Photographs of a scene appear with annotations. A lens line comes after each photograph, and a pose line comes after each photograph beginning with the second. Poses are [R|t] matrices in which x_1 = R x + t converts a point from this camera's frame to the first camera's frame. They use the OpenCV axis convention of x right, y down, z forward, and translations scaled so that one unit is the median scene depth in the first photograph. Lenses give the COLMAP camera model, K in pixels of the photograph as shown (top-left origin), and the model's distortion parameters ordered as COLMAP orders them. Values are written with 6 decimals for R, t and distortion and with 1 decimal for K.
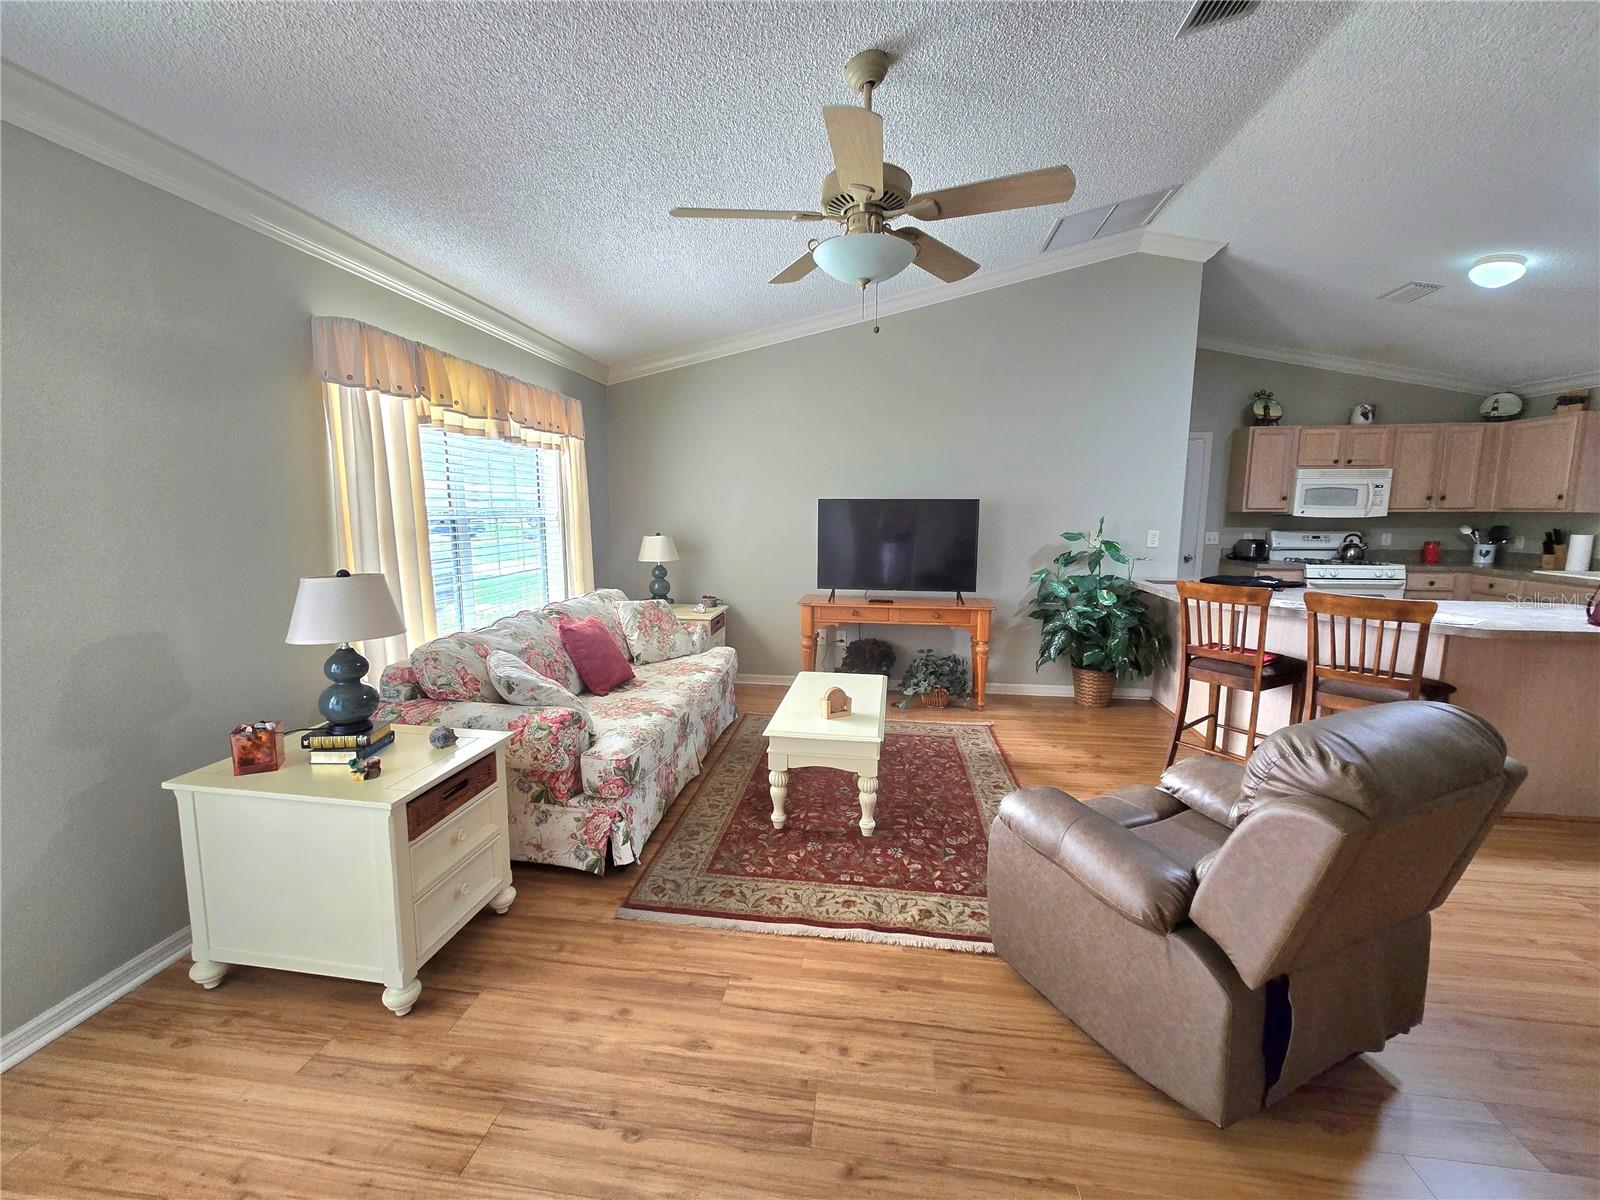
lens RADIAL K [[667.8, 0, 798.5], [0, 667.8, 596.7], [0, 0, 1]] dist [-0.000974, -0.000116]
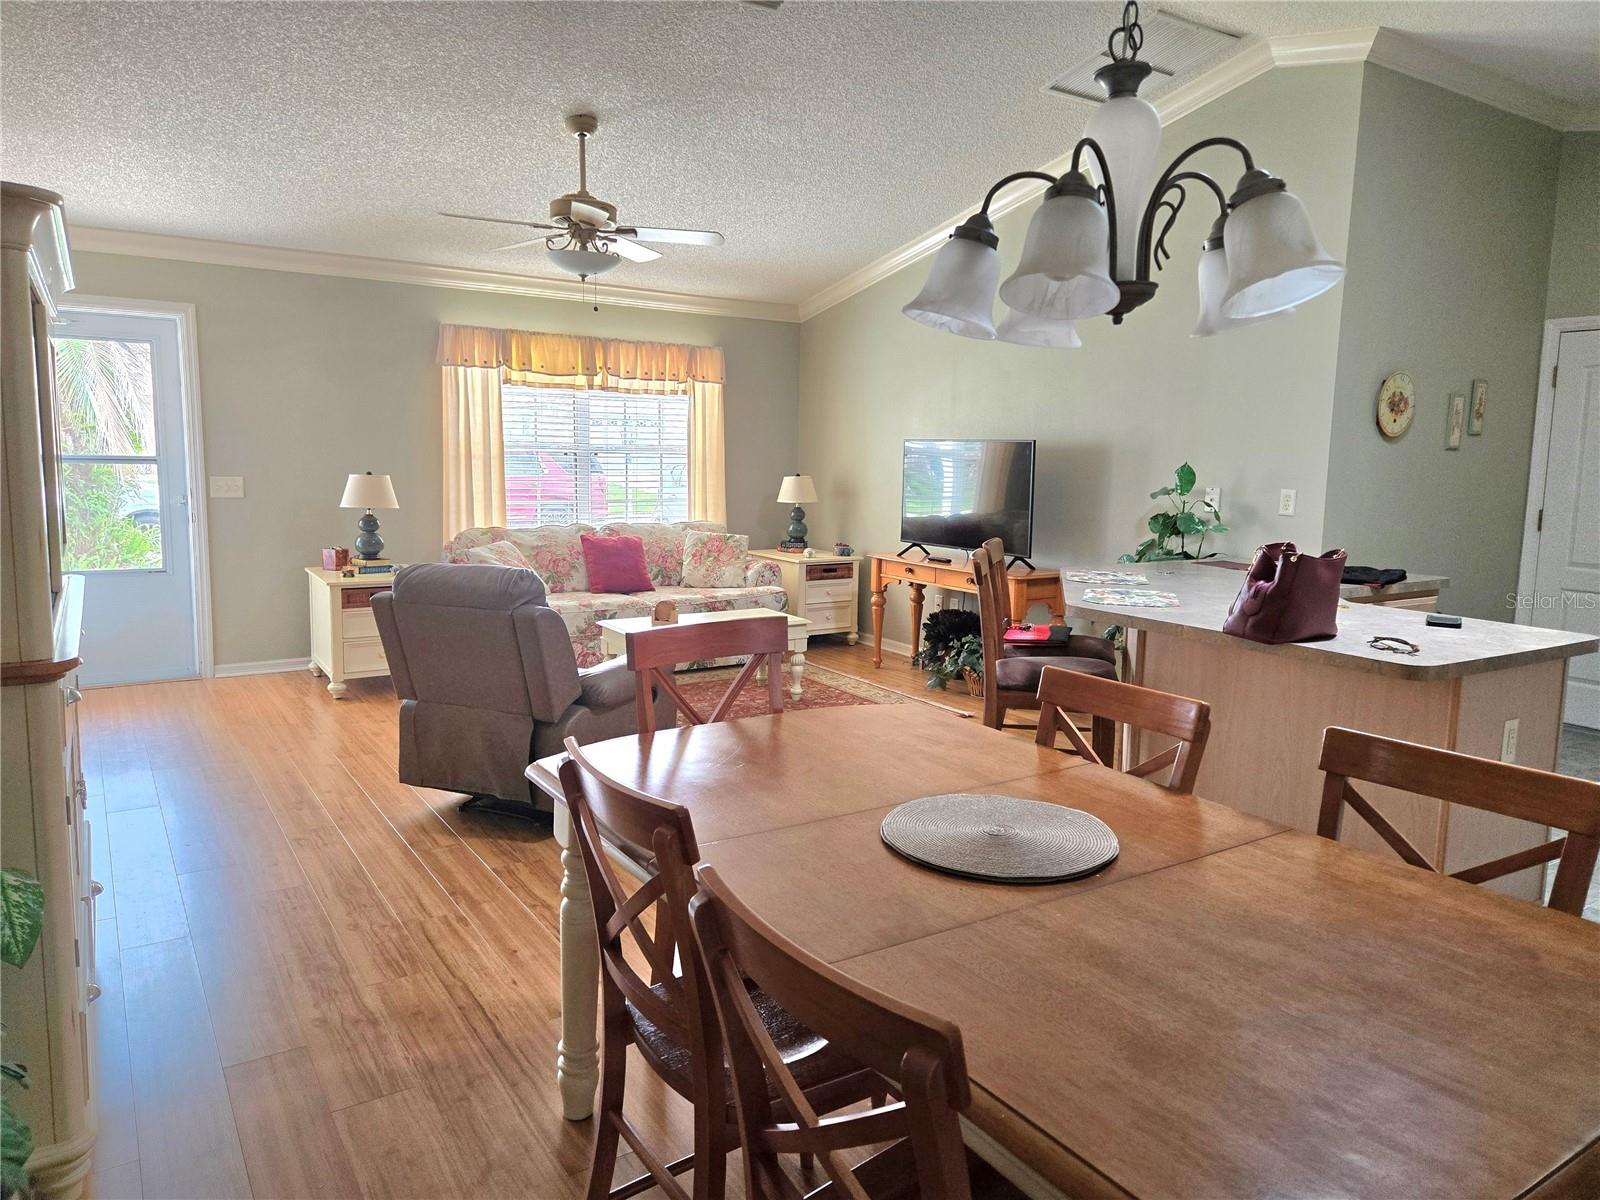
lens RADIAL K [[1069.0, 0, 801.9], [0, 1069.0, 598.1], [0, 0, 1]] dist [0.018224, -0.009729]
pose [[0.652260, 0.111368, -0.749770, 1.465745], [-0.120412, 0.991811, 0.042568, 0.025326], [0.748370, 0.062516, 0.660328, -0.034004]]
